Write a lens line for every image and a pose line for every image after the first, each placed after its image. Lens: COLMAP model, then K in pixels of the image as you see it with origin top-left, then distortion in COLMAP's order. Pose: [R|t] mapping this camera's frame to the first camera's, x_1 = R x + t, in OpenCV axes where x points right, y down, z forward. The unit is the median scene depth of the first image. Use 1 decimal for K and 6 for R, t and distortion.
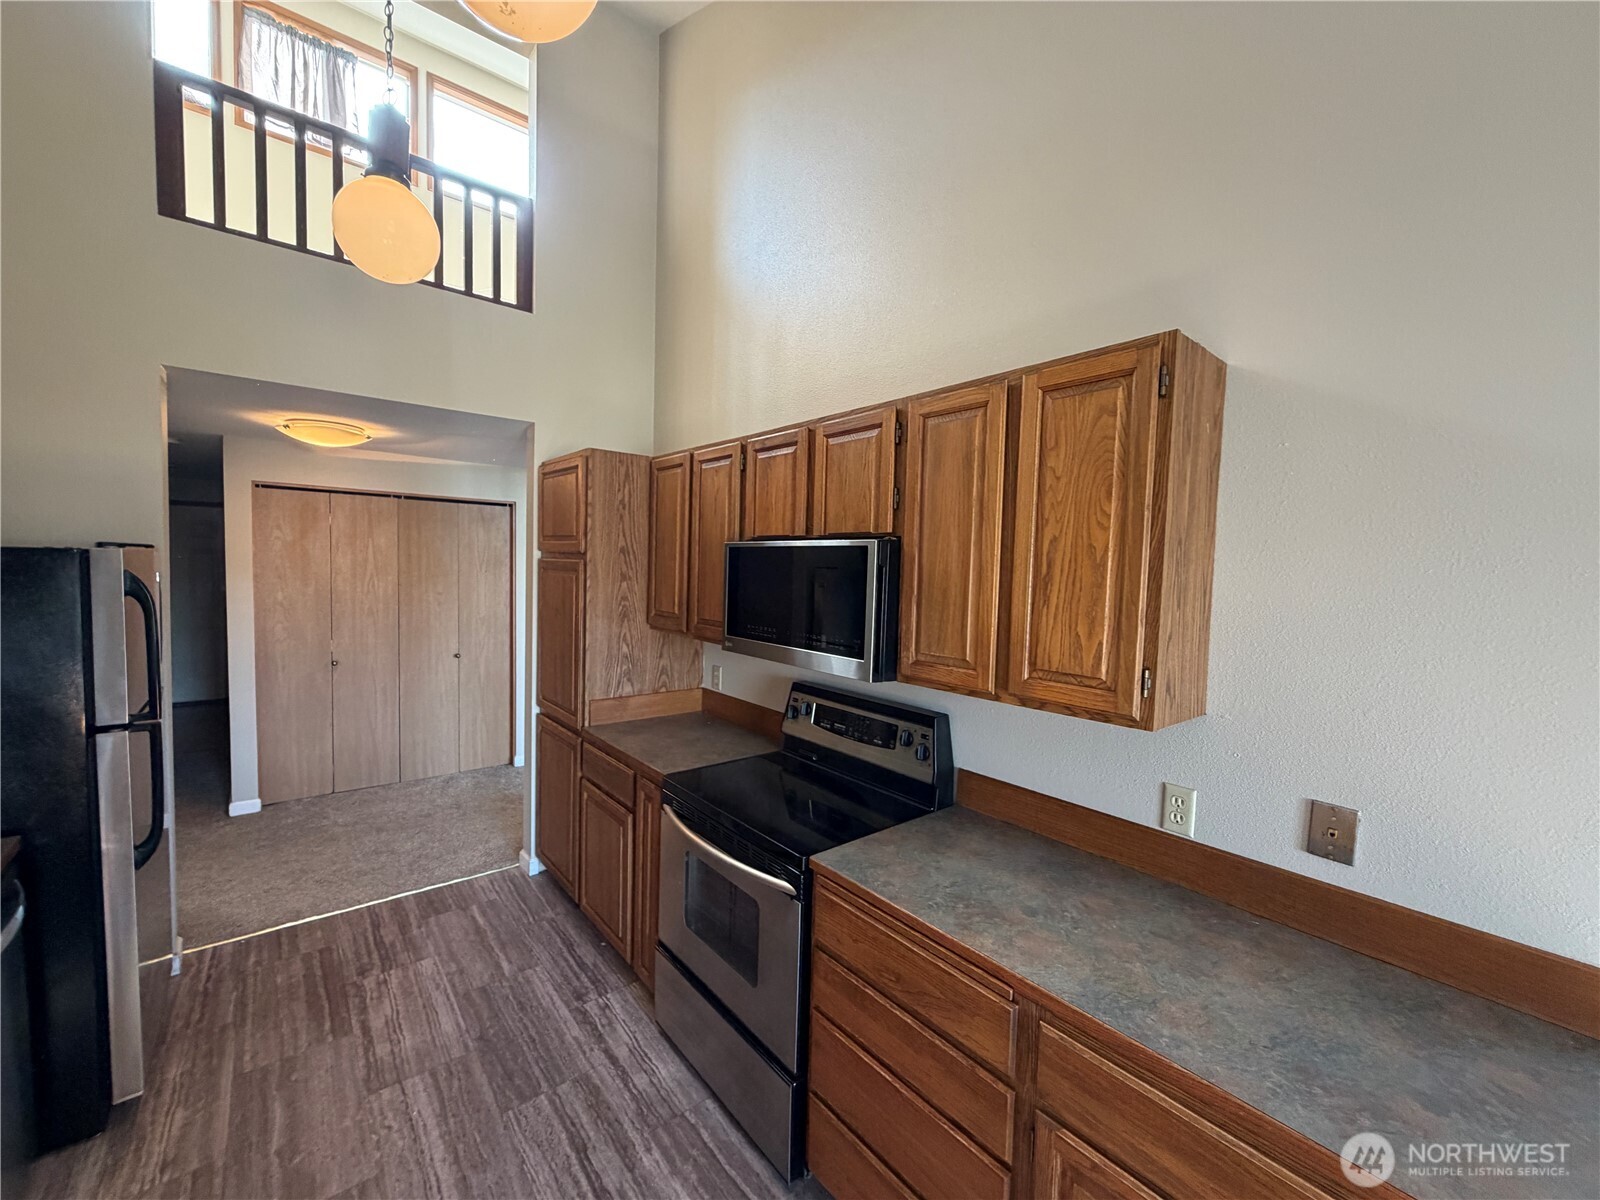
lens RADIAL K [[637.3, 0, 796.4], [0, 637.3, 598.5], [0, 0, 1]] dist [0.000684, 0.000260]
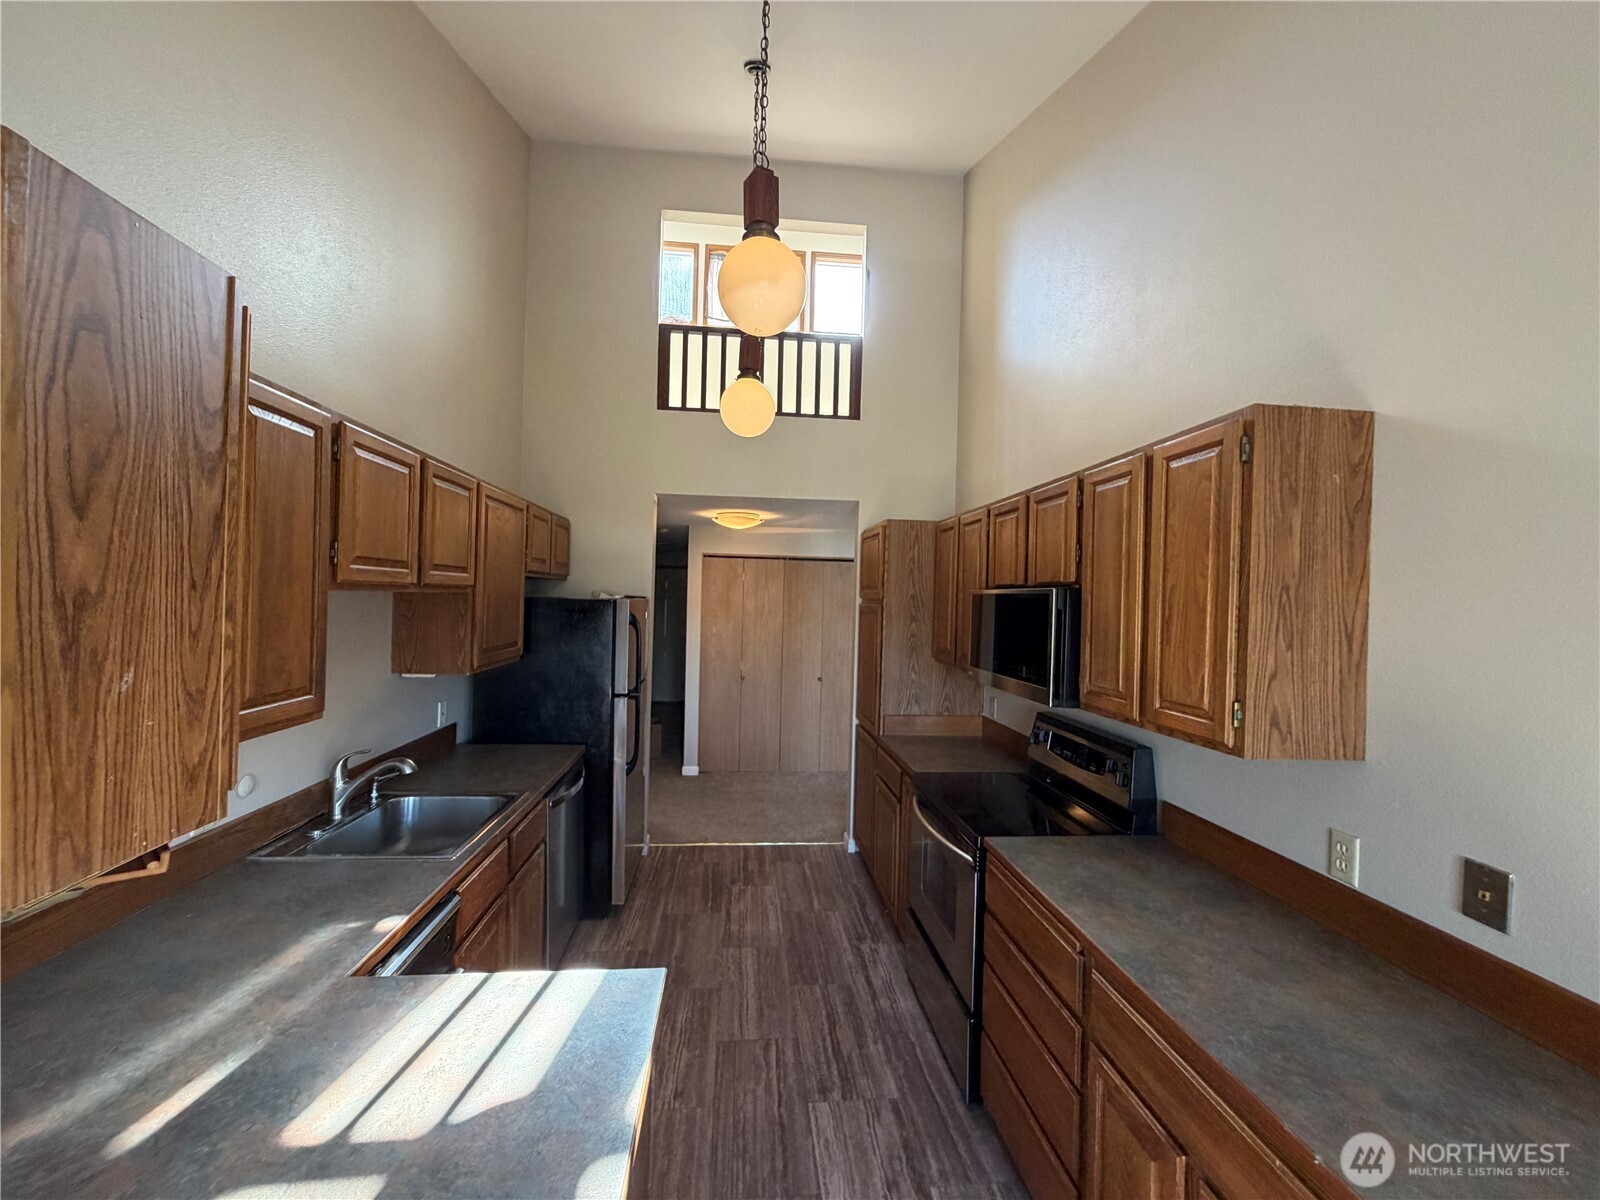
lens RADIAL K [[637.3, 0, 796.5], [0, 637.3, 599.1], [0, 0, 1]] dist [0.000684, 0.000260]
pose [[0.830455, -0.006486, -0.557048, 0.300961], [-0.032034, 0.997722, -0.059375, 0.012467], [0.556164, 0.067153, 0.828355, -0.211254]]
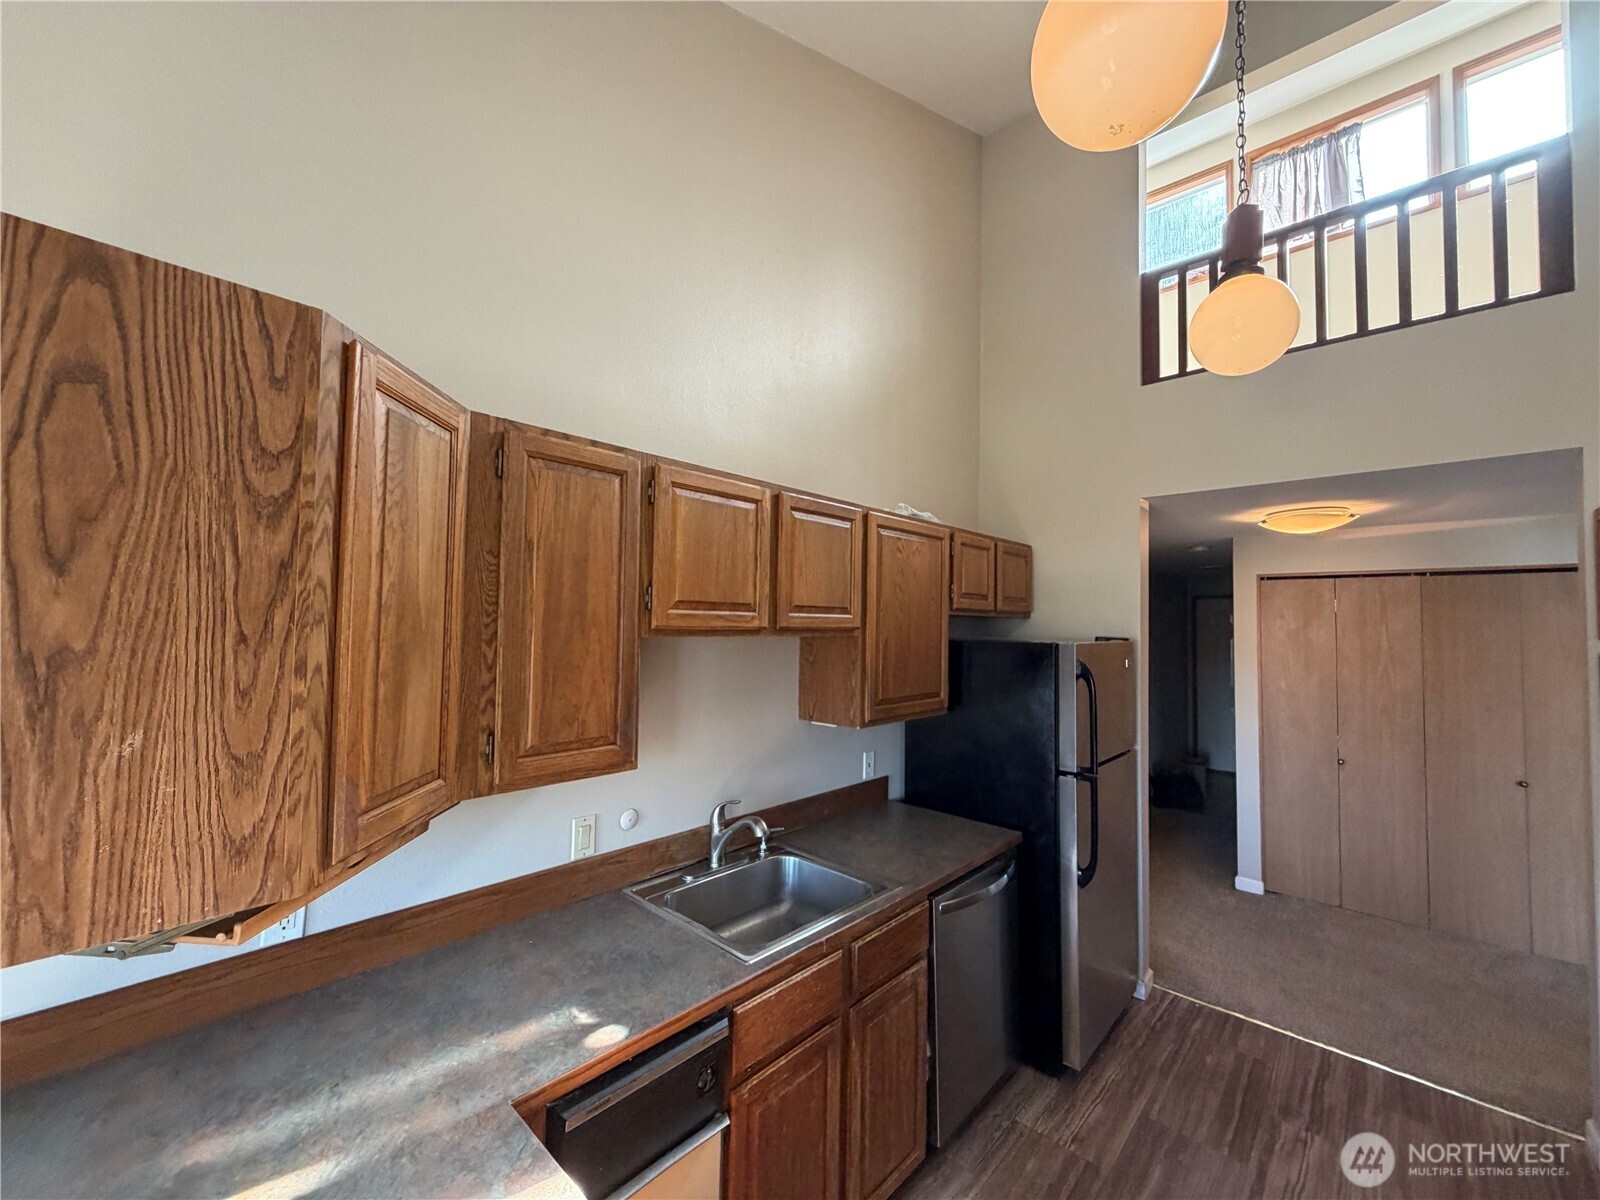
lens RADIAL K [[637.3, 0, 795.9], [0, 637.3, 600.3], [0, 0, 1]] dist [0.000684, 0.000260]
pose [[0.132159, -0.063752, -0.989176, 0.177367], [-0.064447, 0.995265, -0.072755, -0.023430], [0.989131, 0.073365, 0.127425, 0.167019]]
